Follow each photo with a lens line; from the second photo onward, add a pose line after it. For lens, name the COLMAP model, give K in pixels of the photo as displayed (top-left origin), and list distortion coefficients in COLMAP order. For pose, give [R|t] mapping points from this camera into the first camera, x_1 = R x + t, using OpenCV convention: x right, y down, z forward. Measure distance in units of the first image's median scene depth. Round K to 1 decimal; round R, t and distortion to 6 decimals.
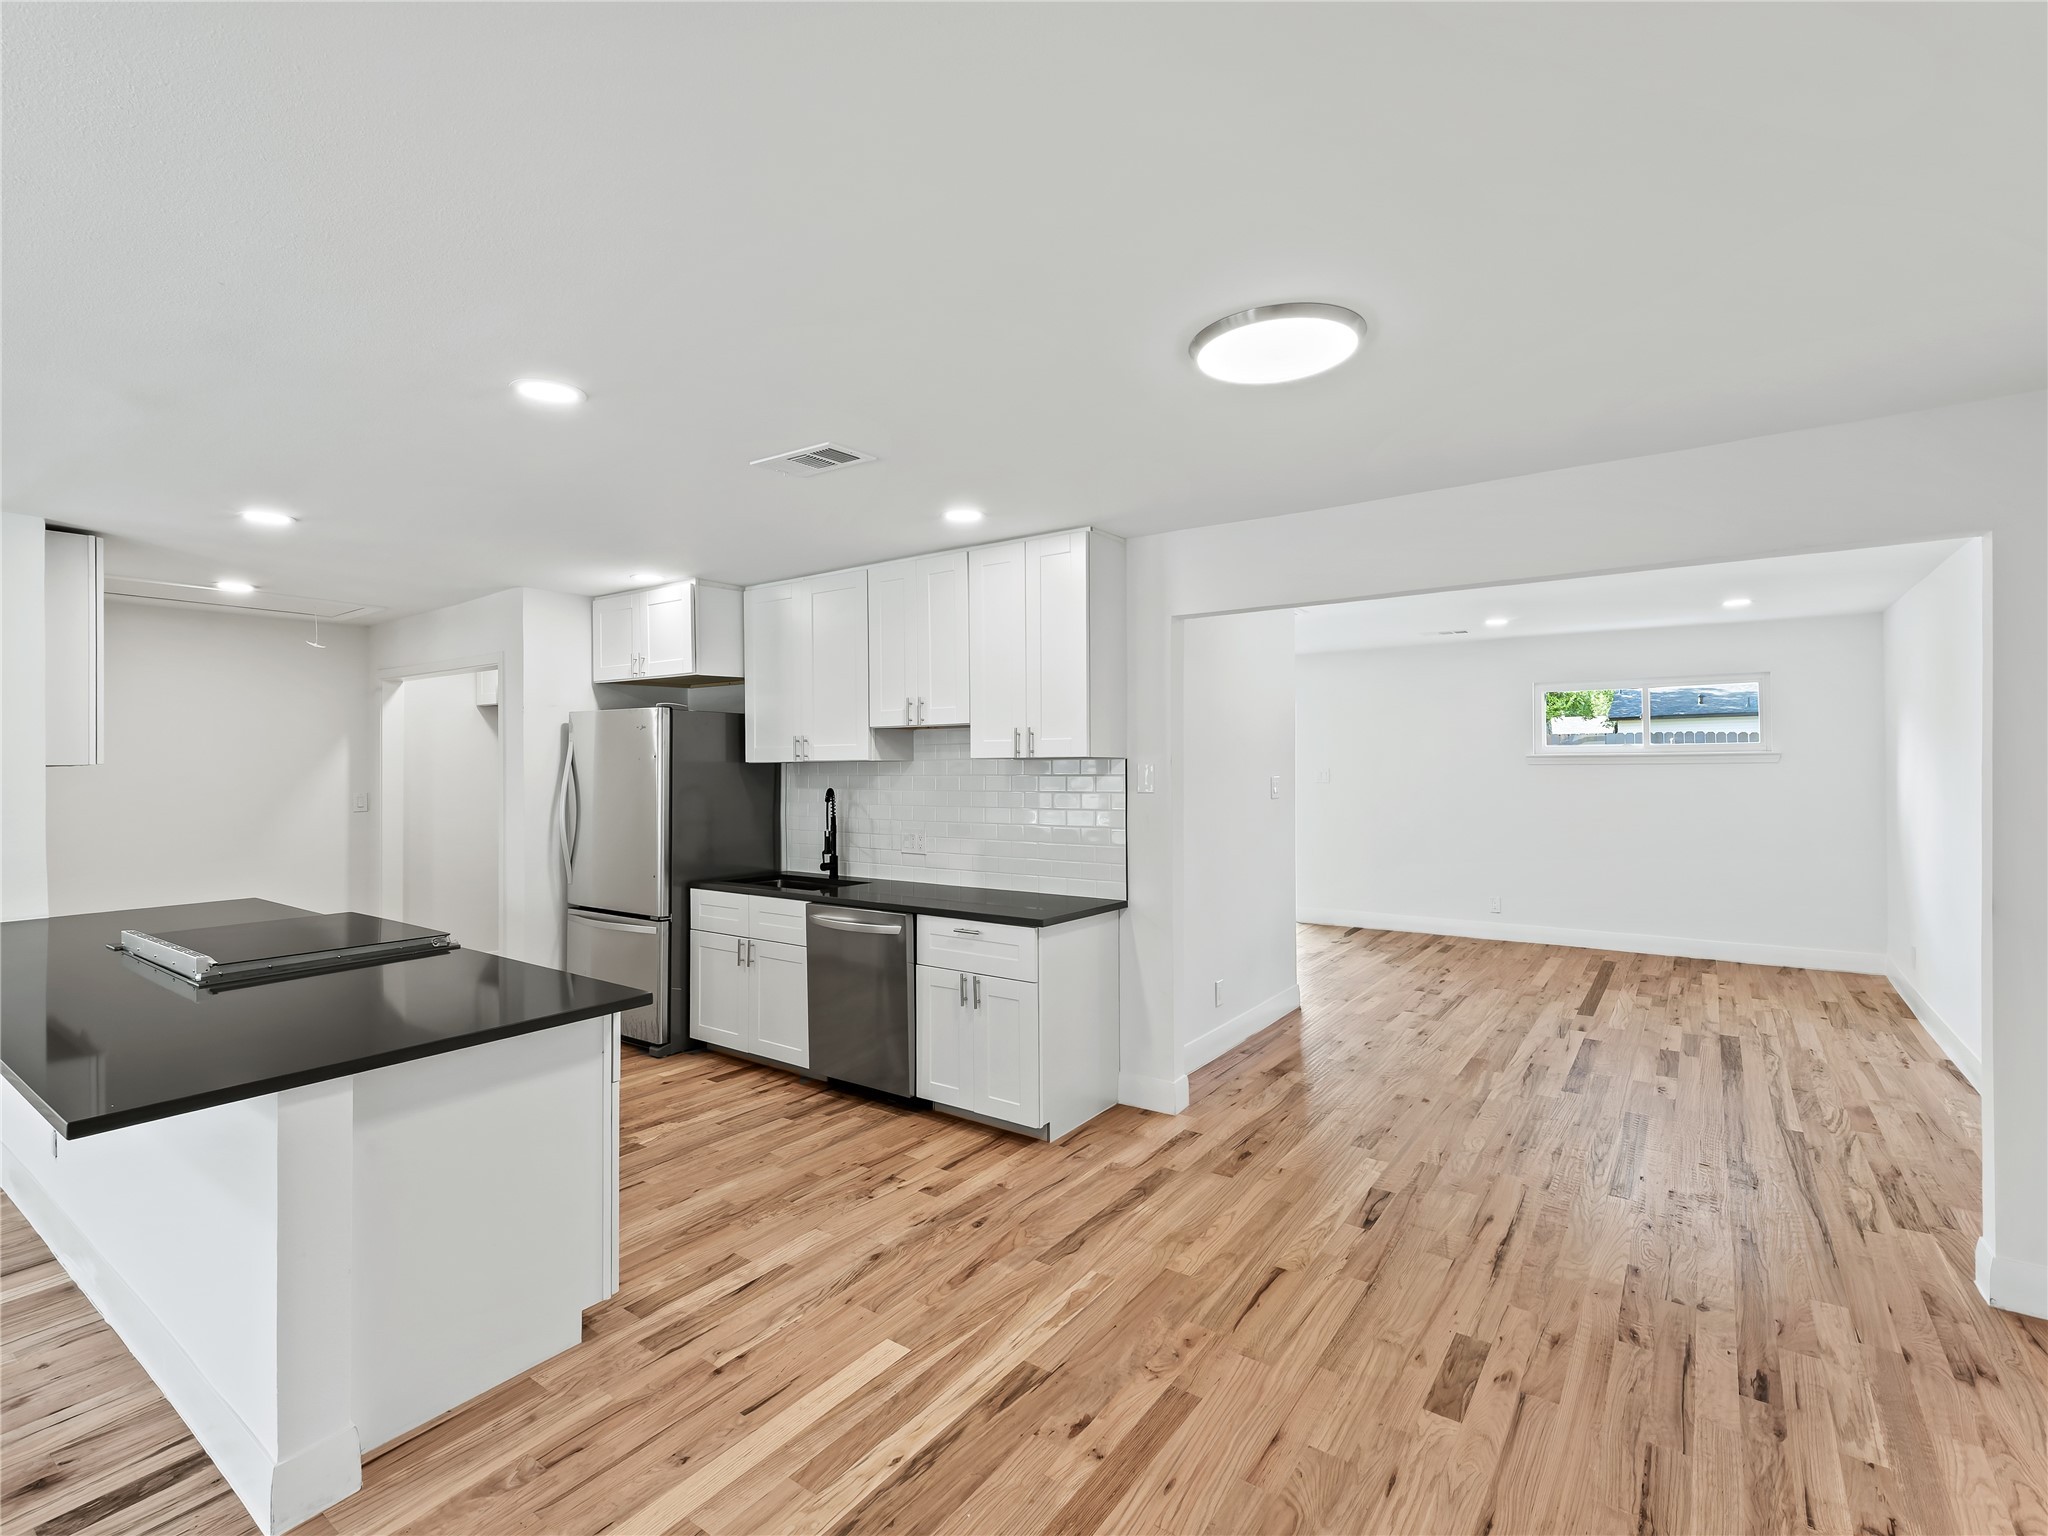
lens RADIAL K [[961.0, 0, 1024.0], [0, 961.0, 761.9], [0, 0, 1]] dist [-0.003569, -0.001241]
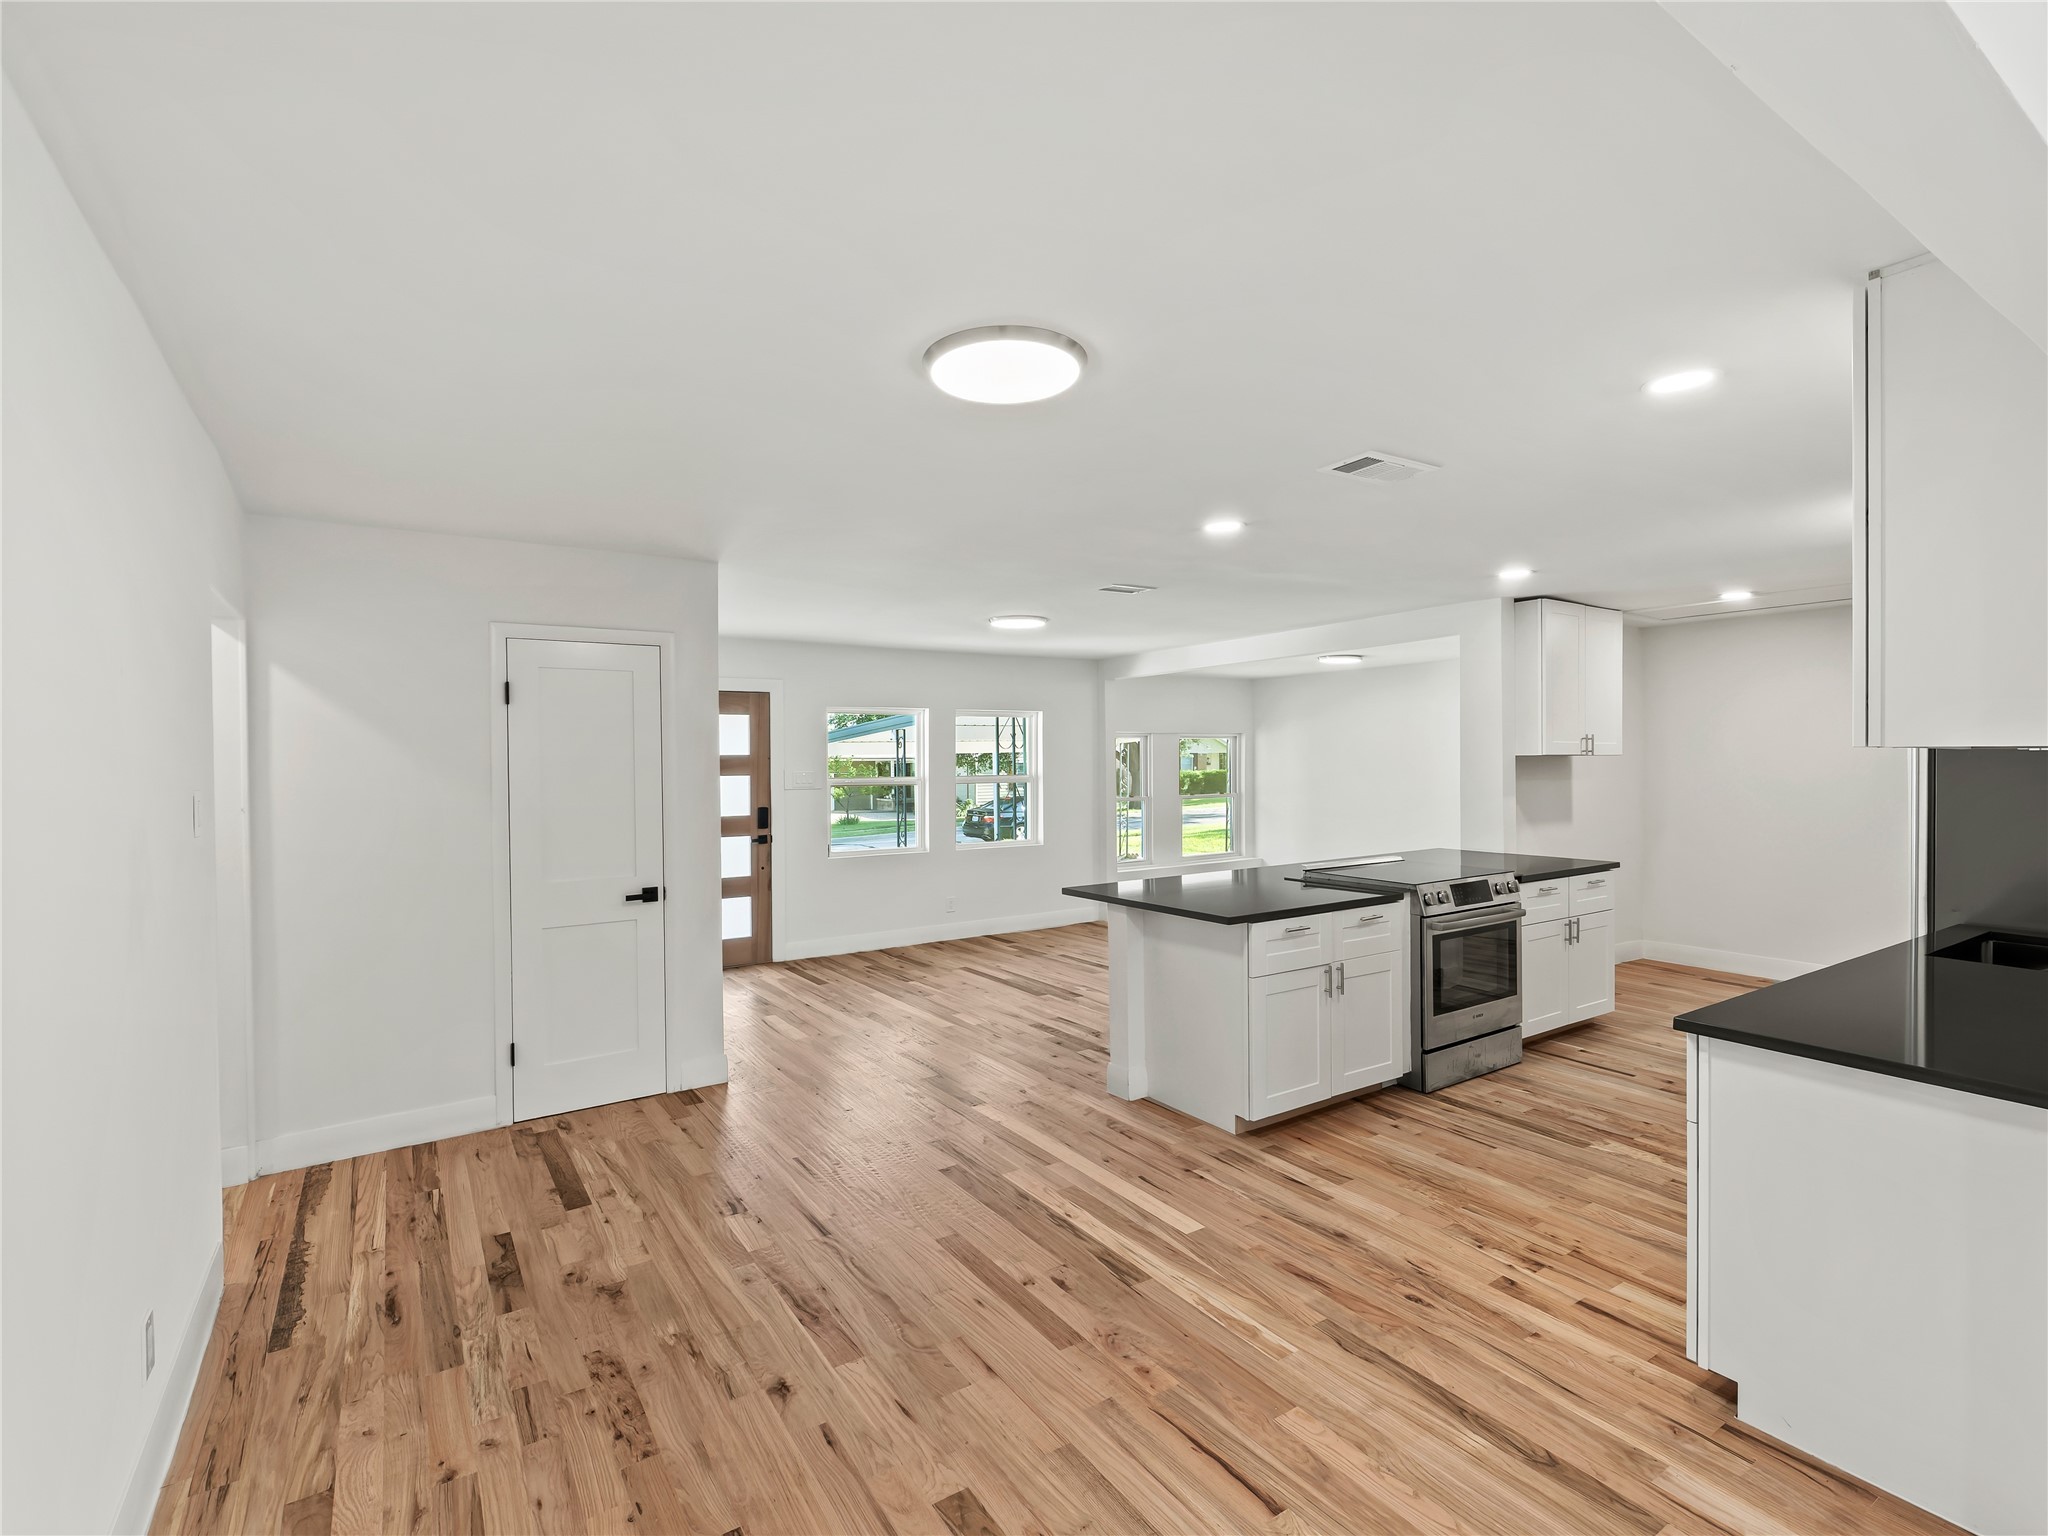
lens RADIAL K [[961.0, 0, 1024.3], [0, 961.0, 763.4], [0, 0, 1]] dist [-0.003569, -0.001241]
pose [[-0.354642, 0.013895, -0.934899, 1.087789], [0.006219, 0.999903, 0.012502, -0.019263], [0.934981, -0.001380, -0.354694, 1.208375]]
